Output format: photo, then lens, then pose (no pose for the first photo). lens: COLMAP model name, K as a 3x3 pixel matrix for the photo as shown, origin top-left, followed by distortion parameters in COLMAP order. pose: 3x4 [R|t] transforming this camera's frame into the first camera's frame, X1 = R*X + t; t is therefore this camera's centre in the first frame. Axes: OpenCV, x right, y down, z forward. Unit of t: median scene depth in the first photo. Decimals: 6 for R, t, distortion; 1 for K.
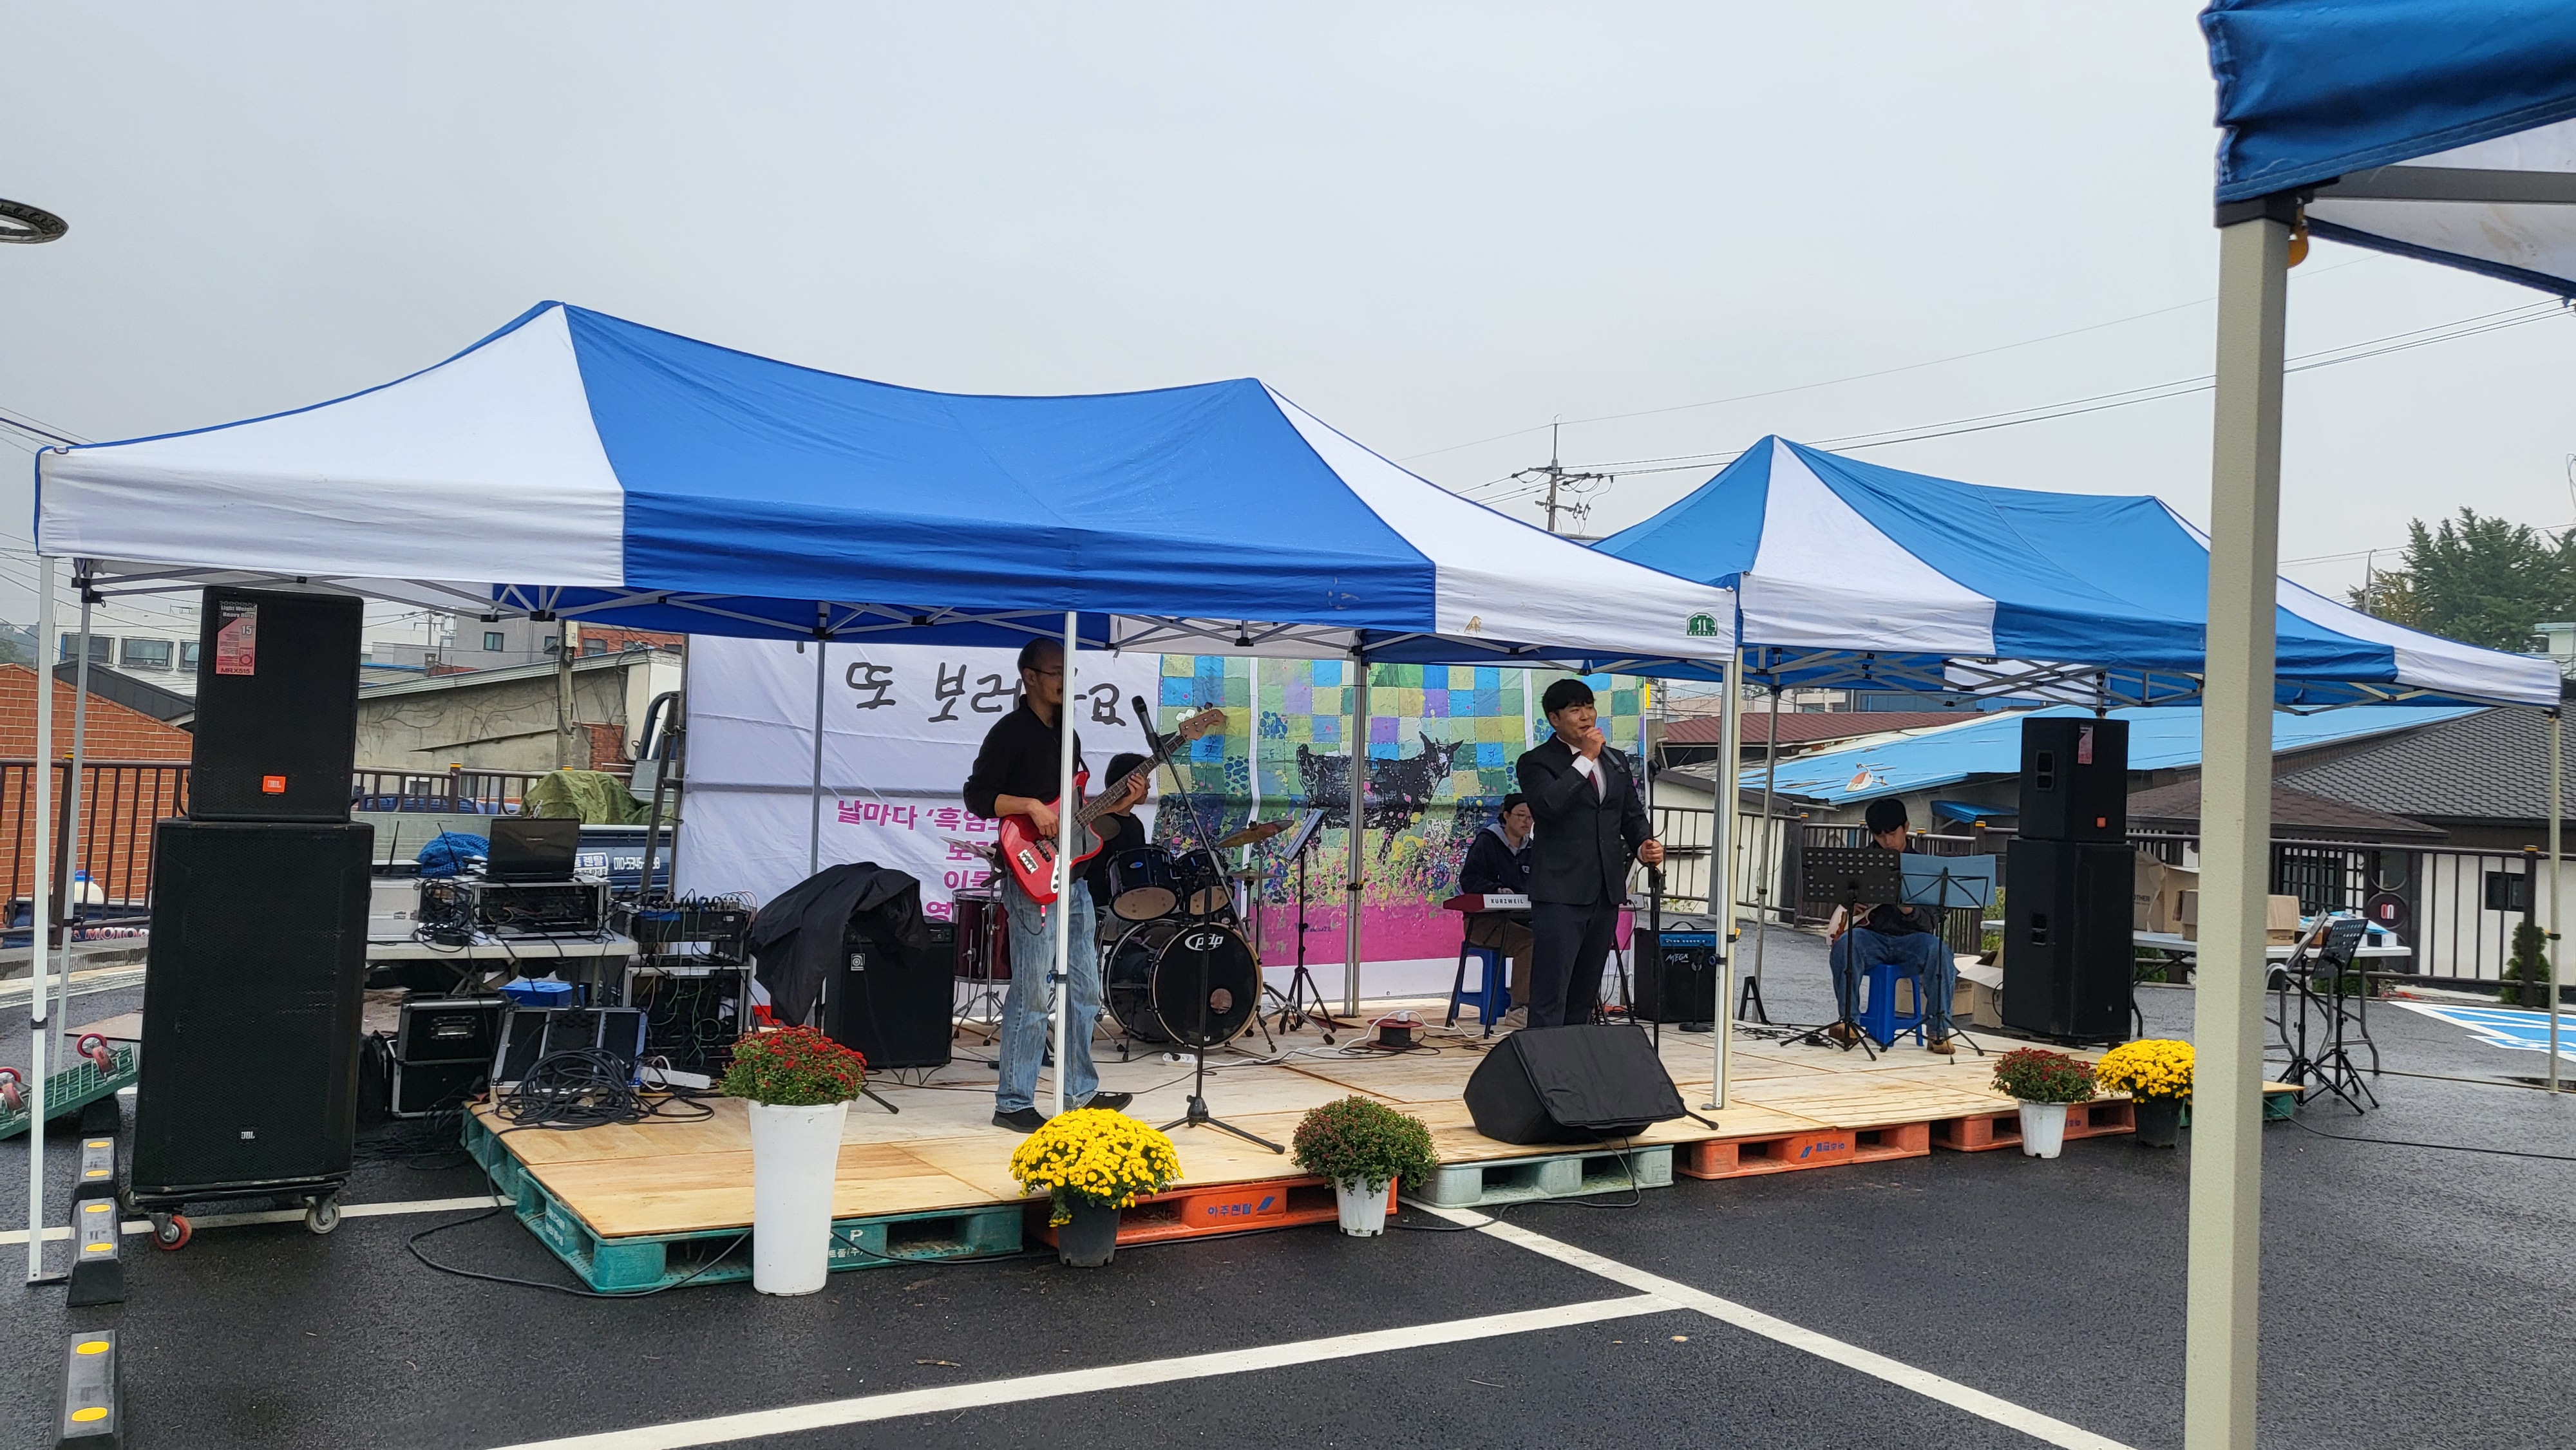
lens RADIAL K [[1993.3, 0, 1288.5], [0, 1993.3, 713.7], [0, 0, 1]] dist [-0.017296, 0.076389]
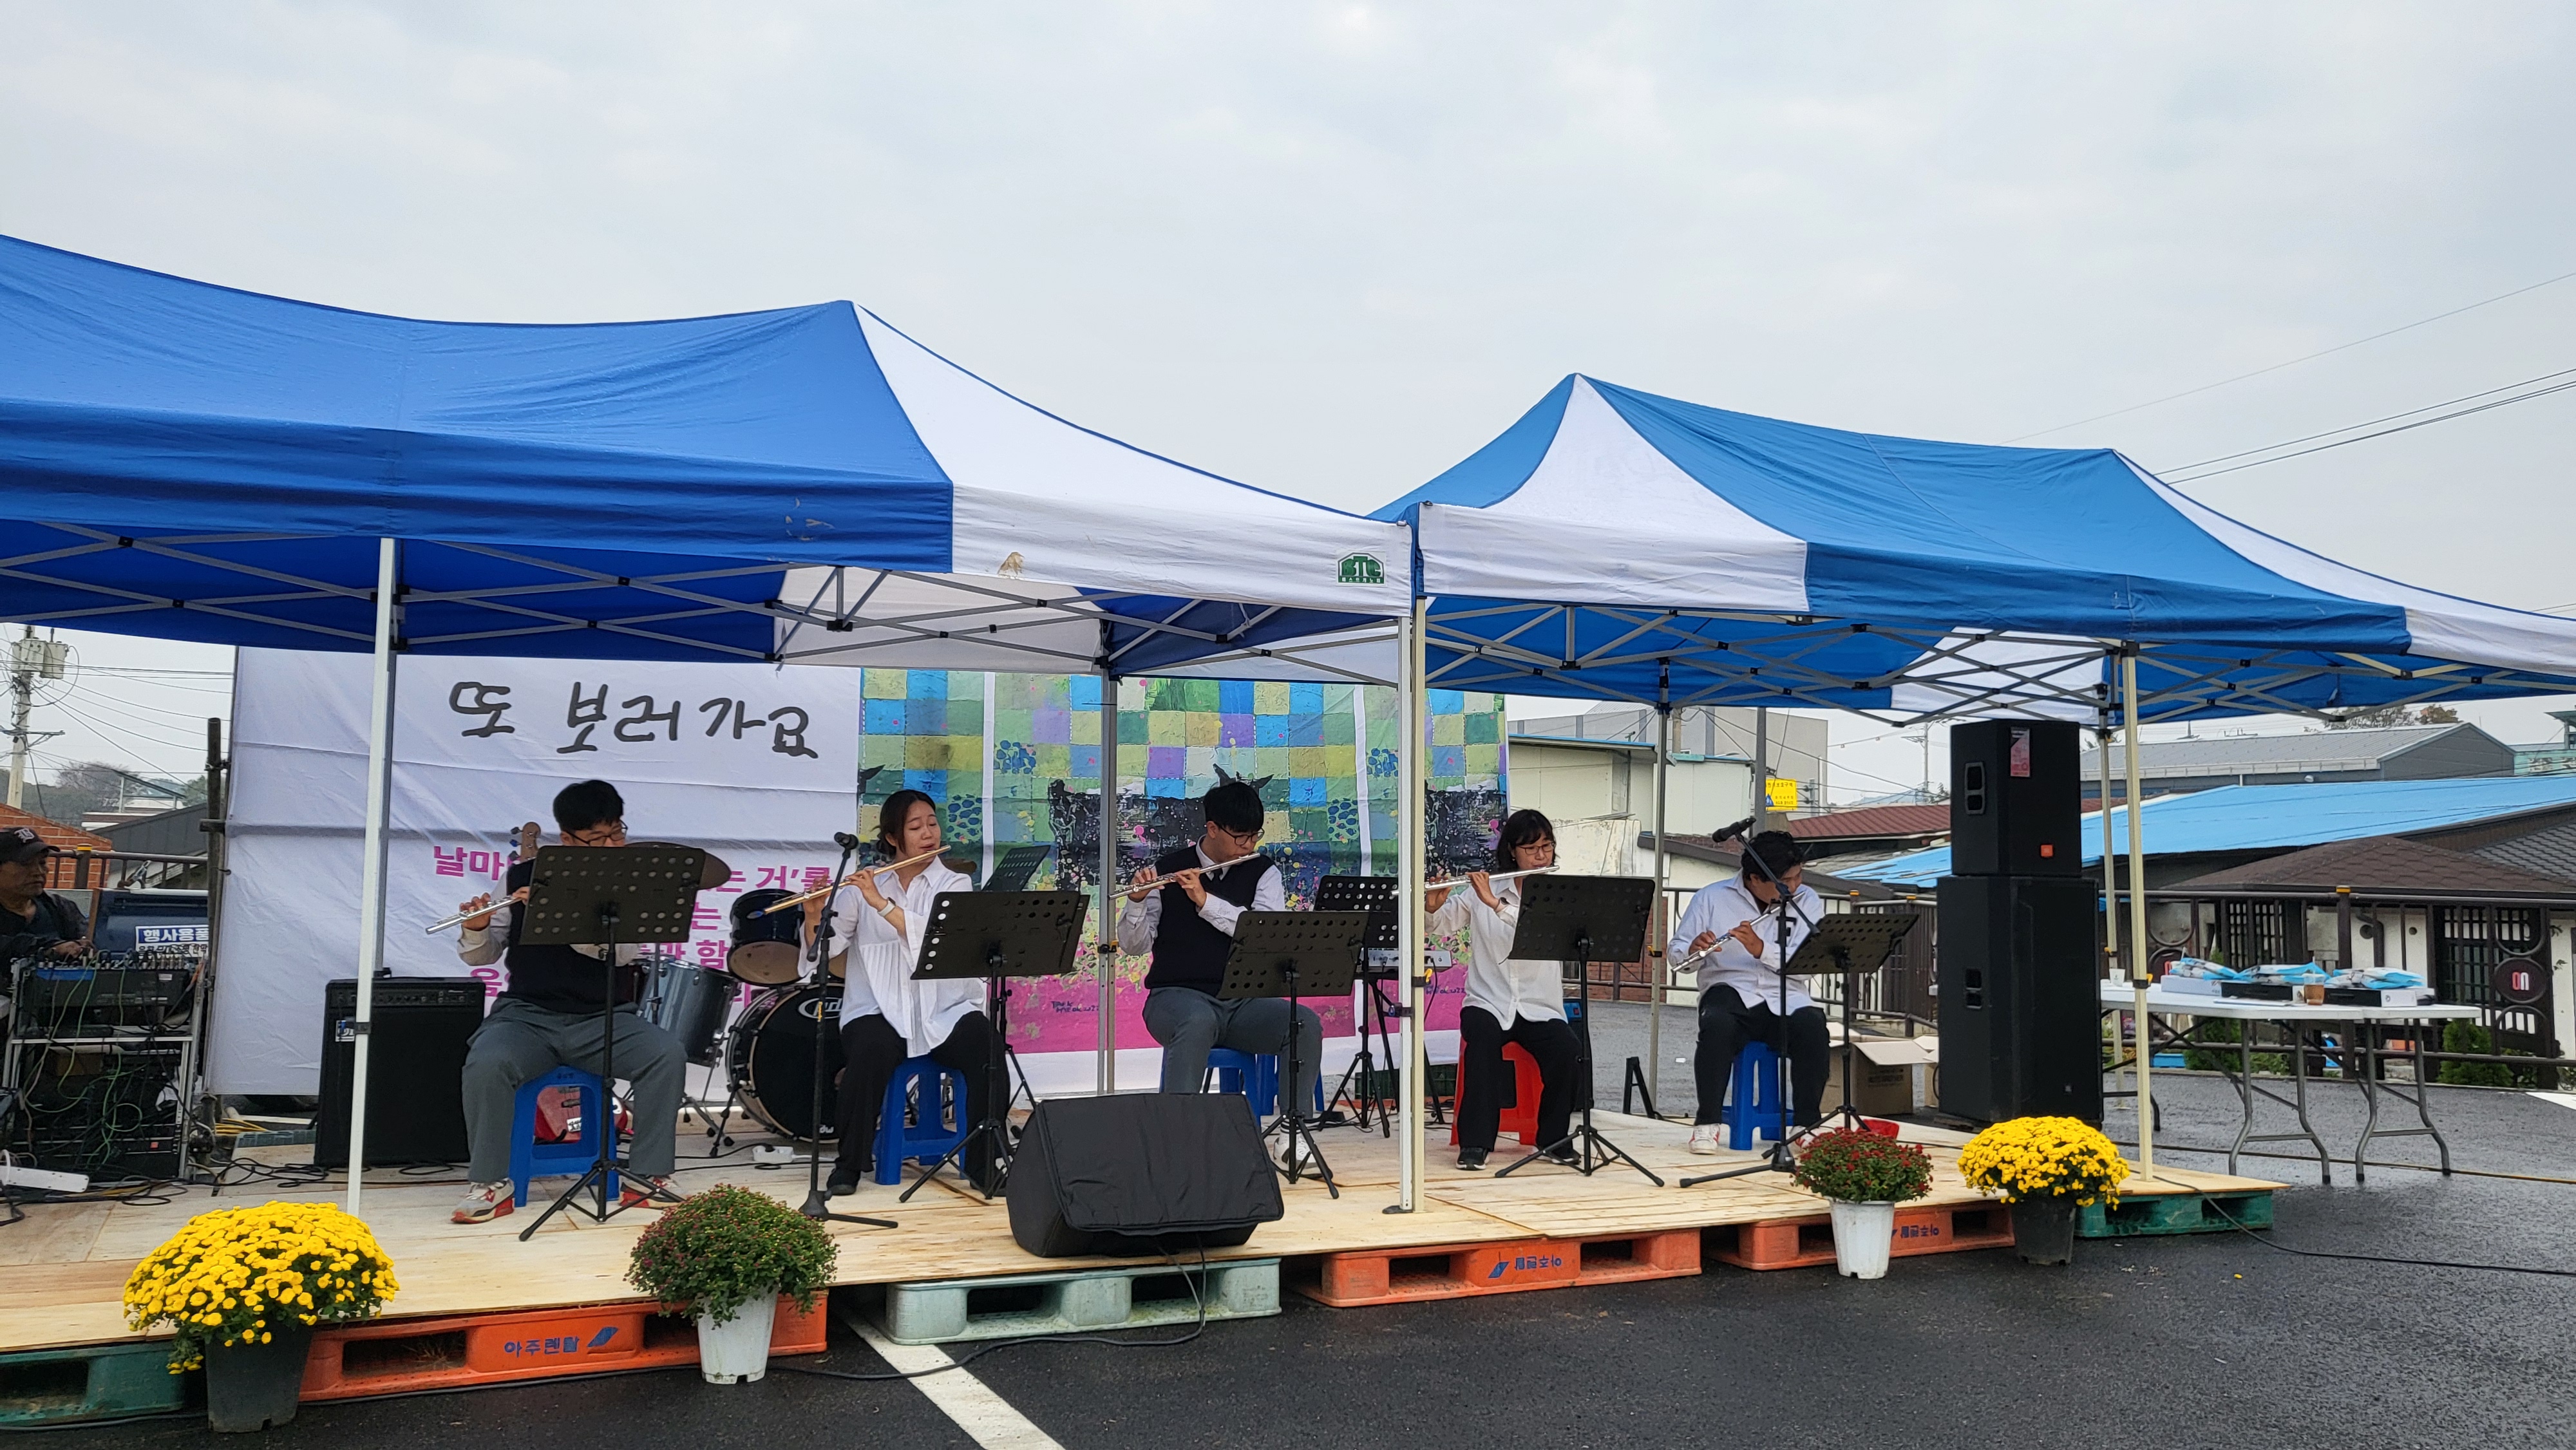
lens RADIAL K [[1993.3, 0, 1266.9], [0, 1993.3, 693.7], [0, 0, 1]] dist [-0.017296, 0.076389]
pose [[0.993915, -0.031182, -0.105644, 0.239412], [0.023275, 0.996891, -0.075274, 0.057466], [0.107663, 0.072357, 0.991551, 0.230479]]
